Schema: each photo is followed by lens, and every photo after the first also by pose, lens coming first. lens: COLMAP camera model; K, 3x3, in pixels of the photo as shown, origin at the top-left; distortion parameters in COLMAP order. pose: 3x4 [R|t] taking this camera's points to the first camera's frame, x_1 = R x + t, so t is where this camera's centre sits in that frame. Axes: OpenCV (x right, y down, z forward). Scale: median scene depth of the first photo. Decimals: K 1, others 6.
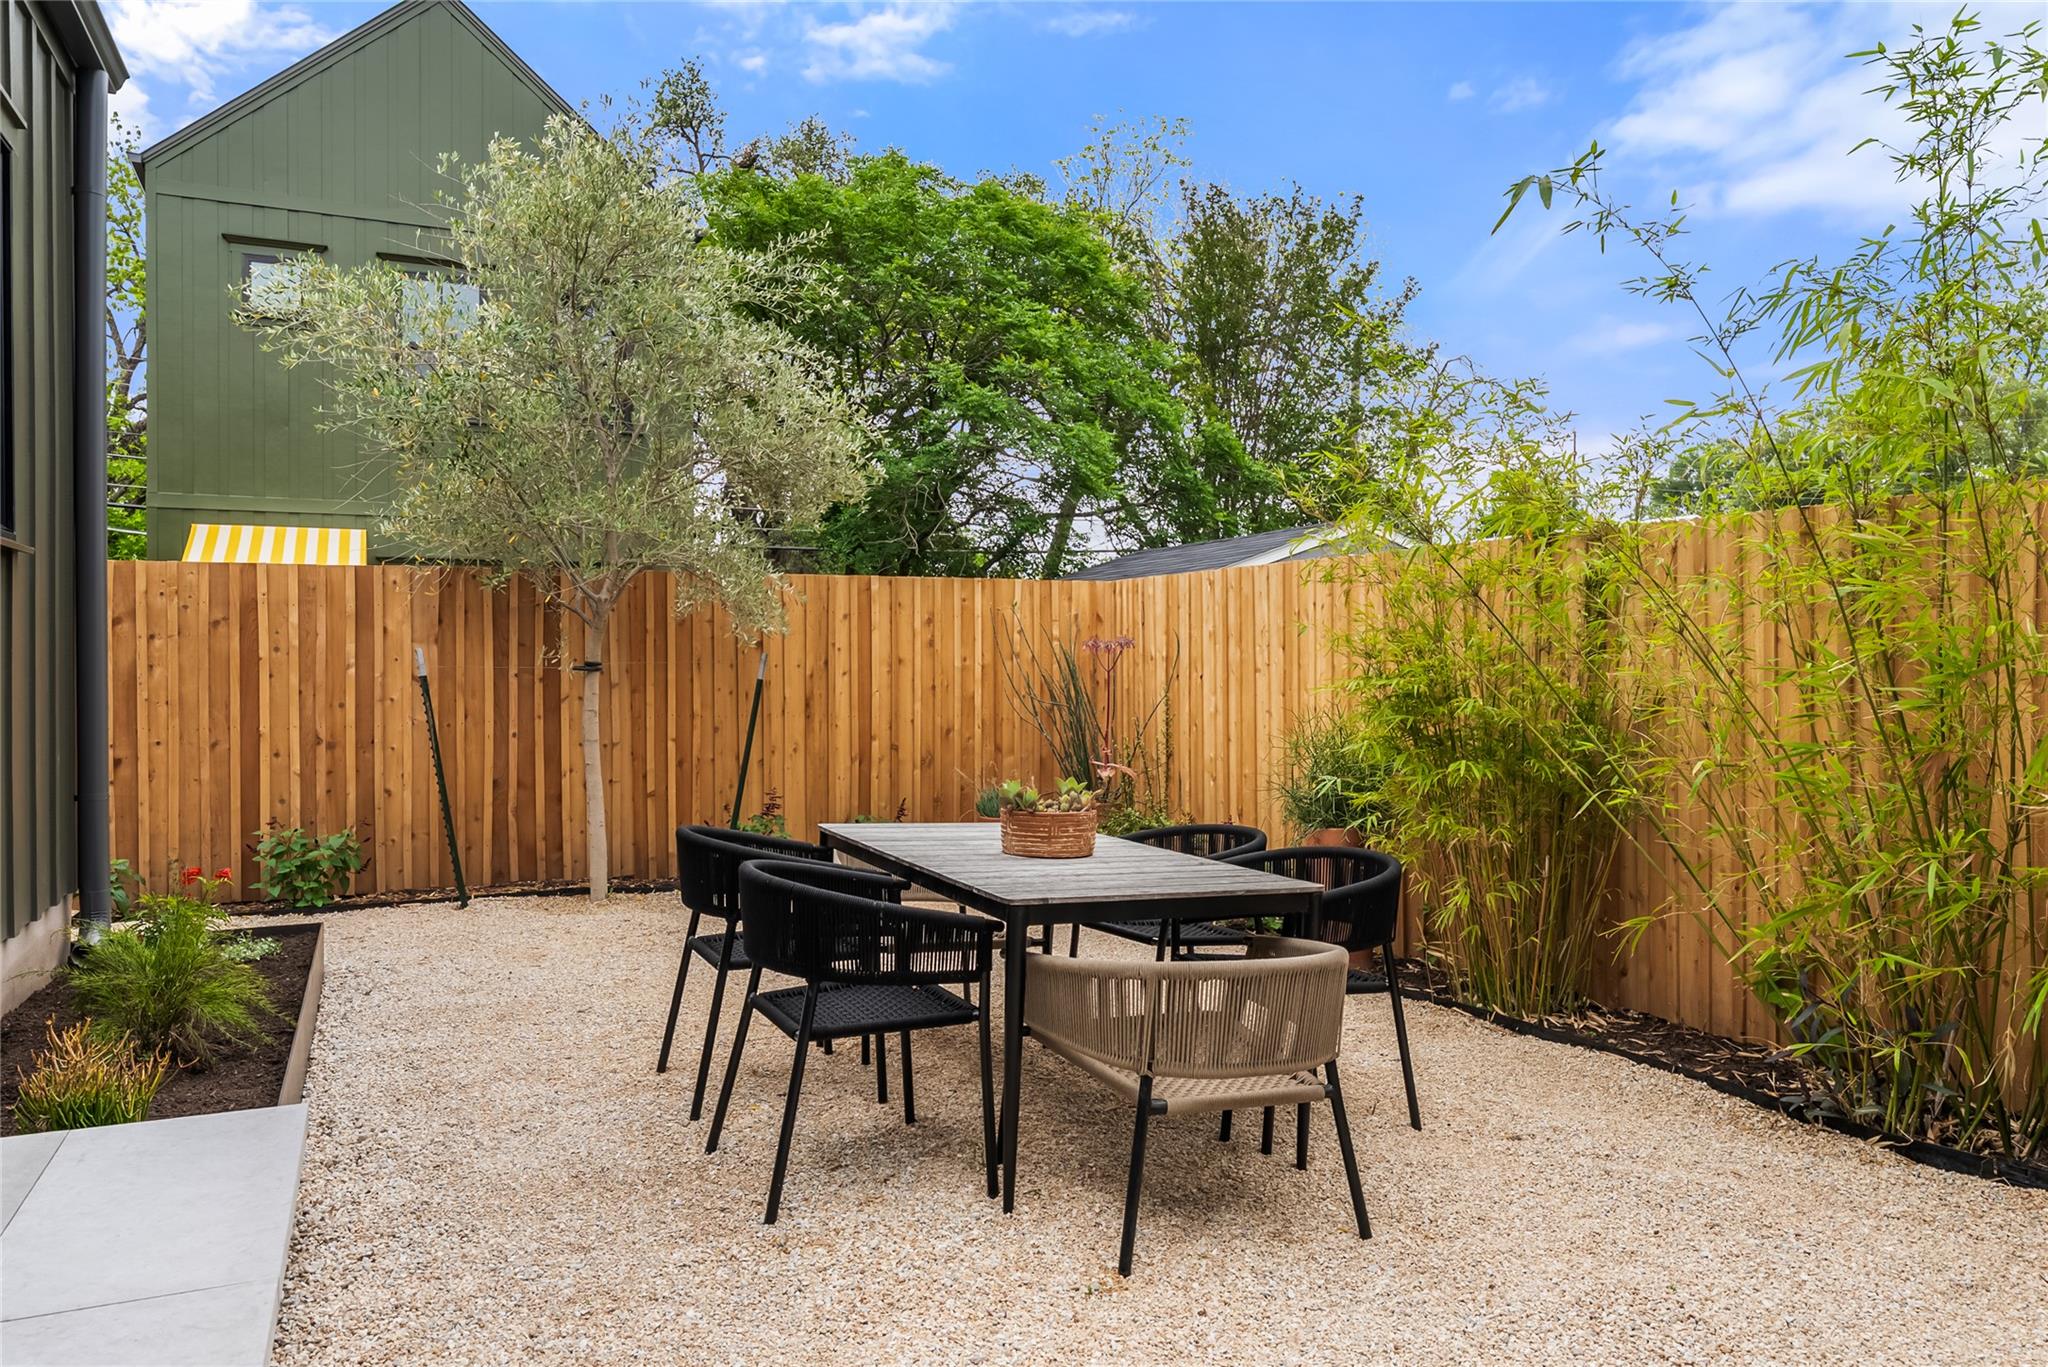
lens RADIAL K [[1363.4, 0, 1024.0], [0, 1363.4, 683.5], [0, 0, 1]] dist [-0.000251, 0.000033]
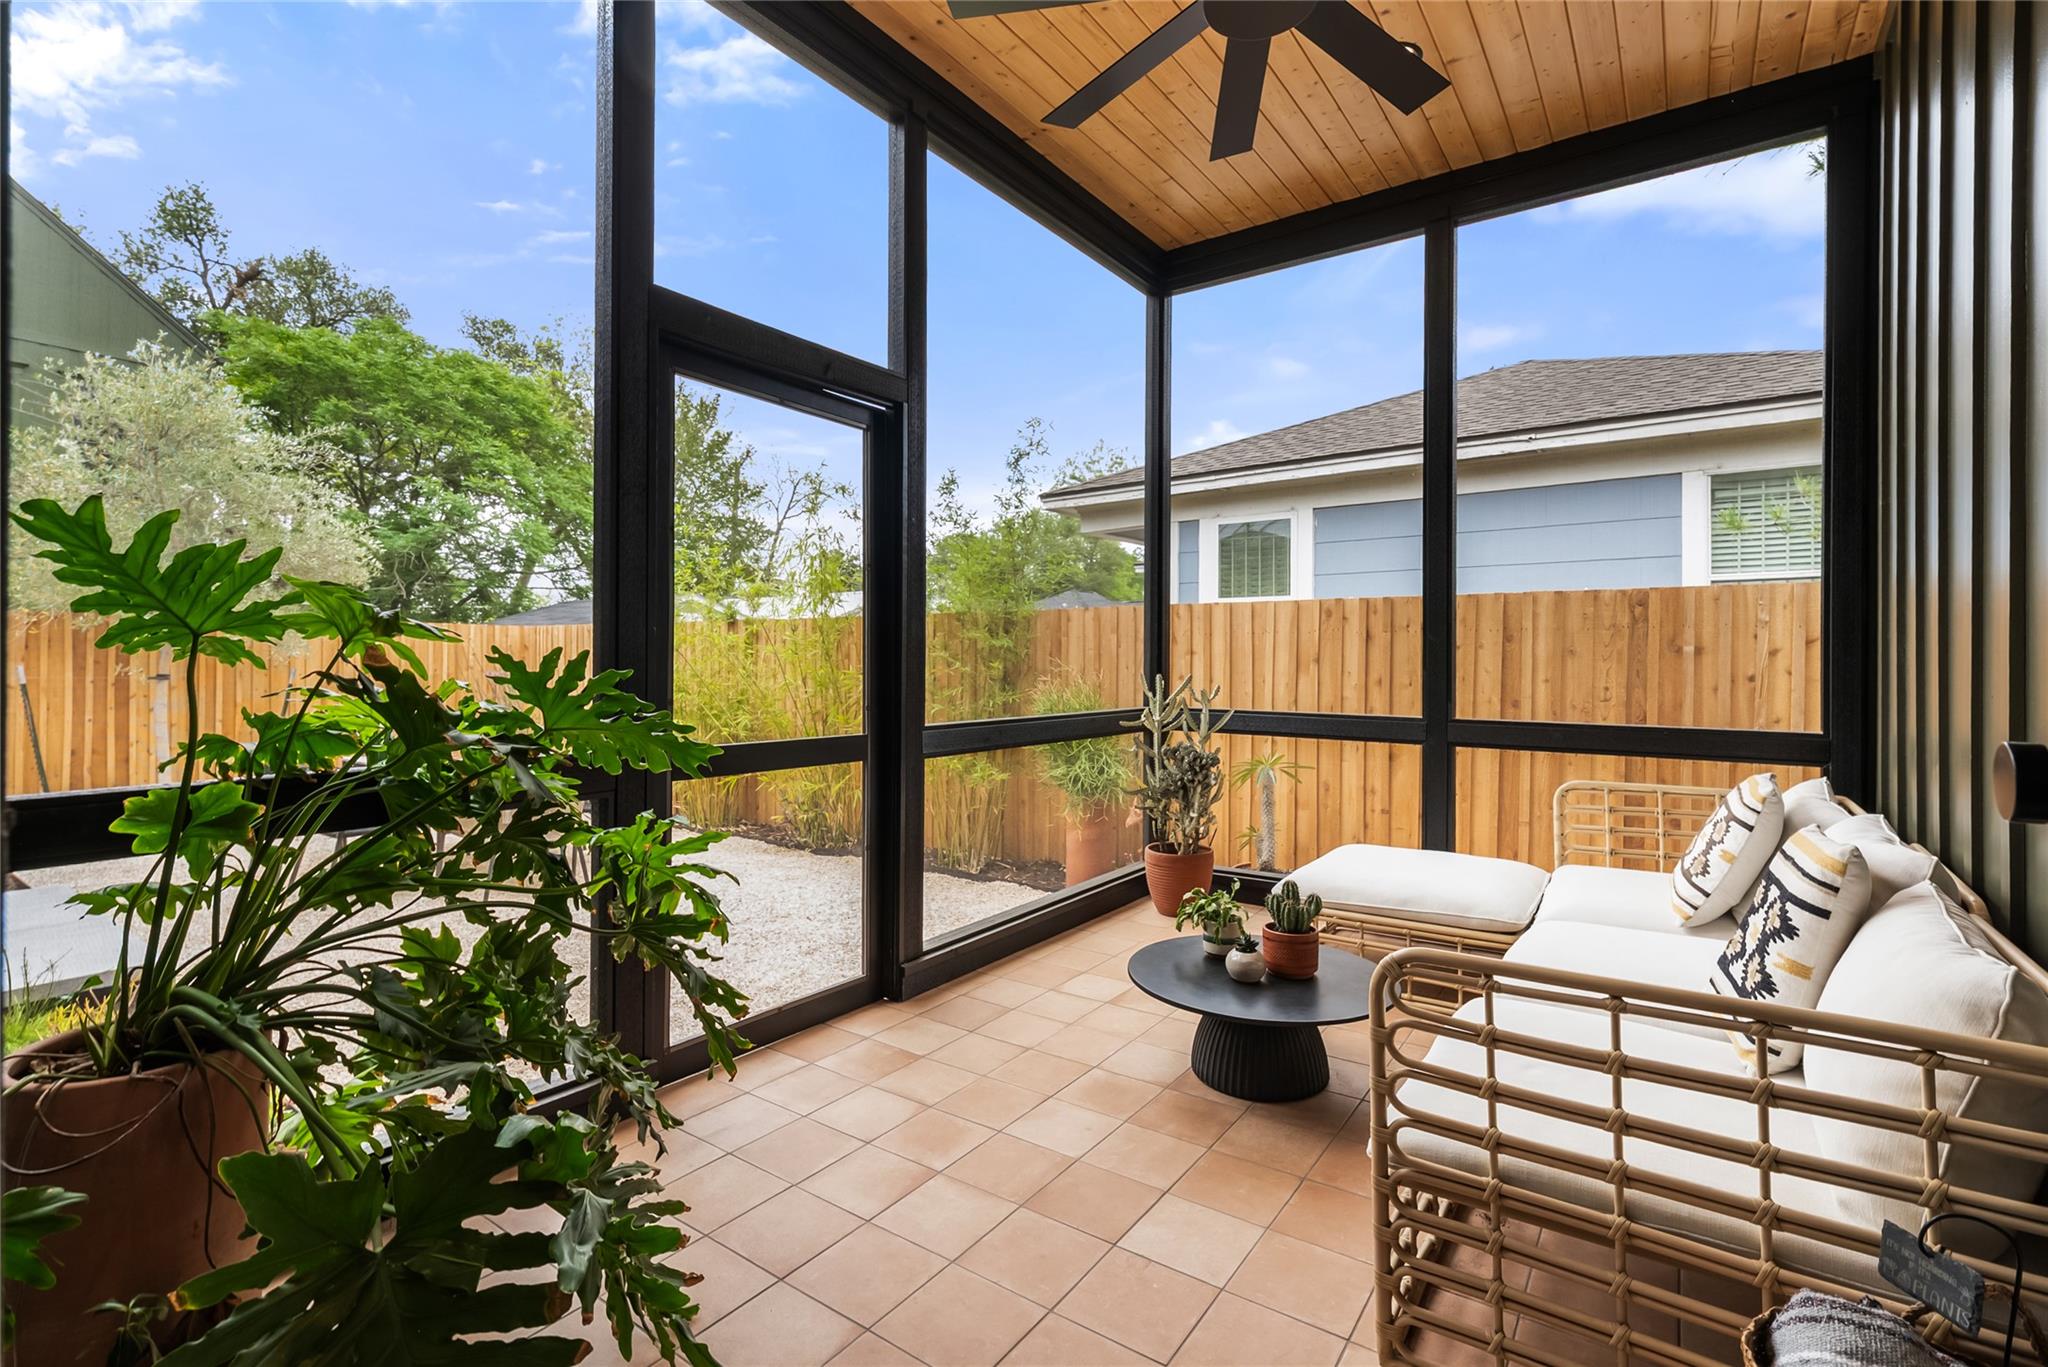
lens RADIAL K [[926.7, 0, 1029.1], [0, 926.7, 660.3], [0, 0, 1]] dist [-0.000700, -0.000245]
pose [[0.871846, 0.006537, 0.489736, 0.040489], [0.000741, 0.999892, -0.014667, -0.013930], [-0.489779, 0.013151, 0.871747, -0.431627]]
